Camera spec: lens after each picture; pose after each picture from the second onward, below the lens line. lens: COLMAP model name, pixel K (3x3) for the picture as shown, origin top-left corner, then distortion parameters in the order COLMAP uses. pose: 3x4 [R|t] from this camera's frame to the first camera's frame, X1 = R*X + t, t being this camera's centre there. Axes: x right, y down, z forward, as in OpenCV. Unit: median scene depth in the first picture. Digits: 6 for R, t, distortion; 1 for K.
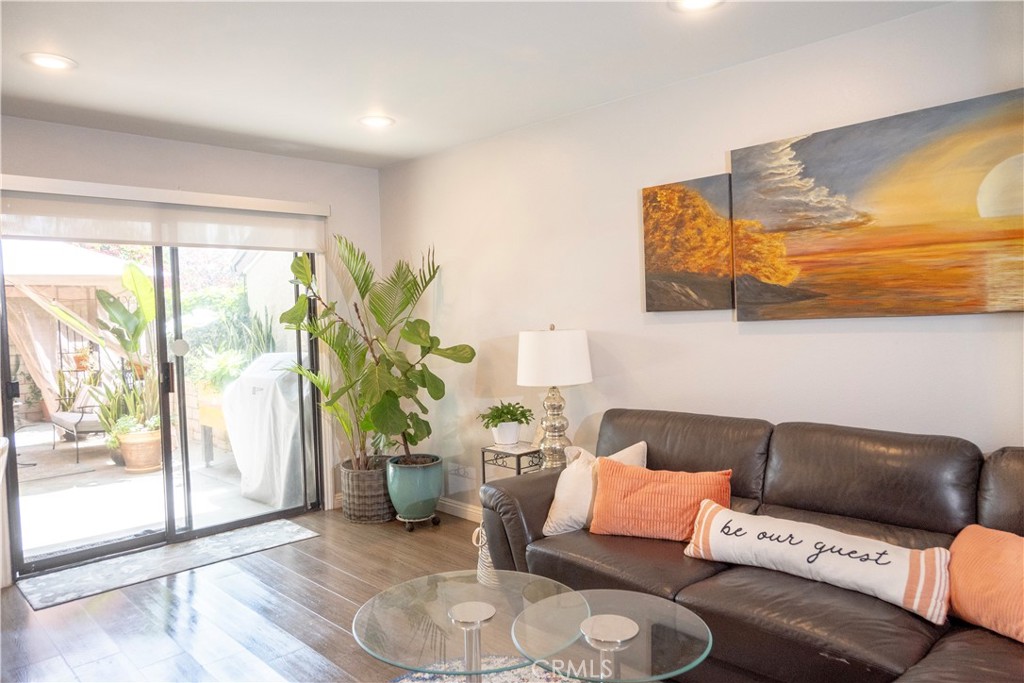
lens RADIAL K [[696.5, 0, 512.0], [0, 696.5, 341.5], [0, 0, 1]] dist [-0.007017, 0.002195]
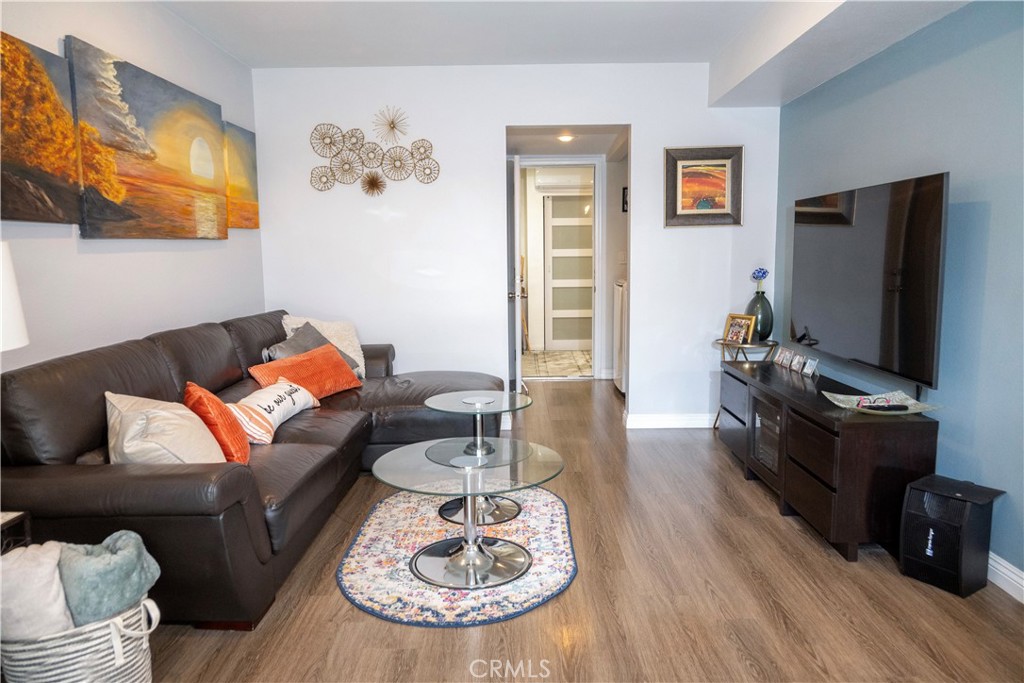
lens RADIAL K [[696.5, 0, 512.0], [0, 696.5, 341.5], [0, 0, 1]] dist [-0.007017, 0.002195]
pose [[-0.712039, -0.053451, 0.700102, -0.670085], [0.057715, 0.989268, 0.134227, 0.012972], [-0.699764, 0.135982, -0.701313, 1.244140]]
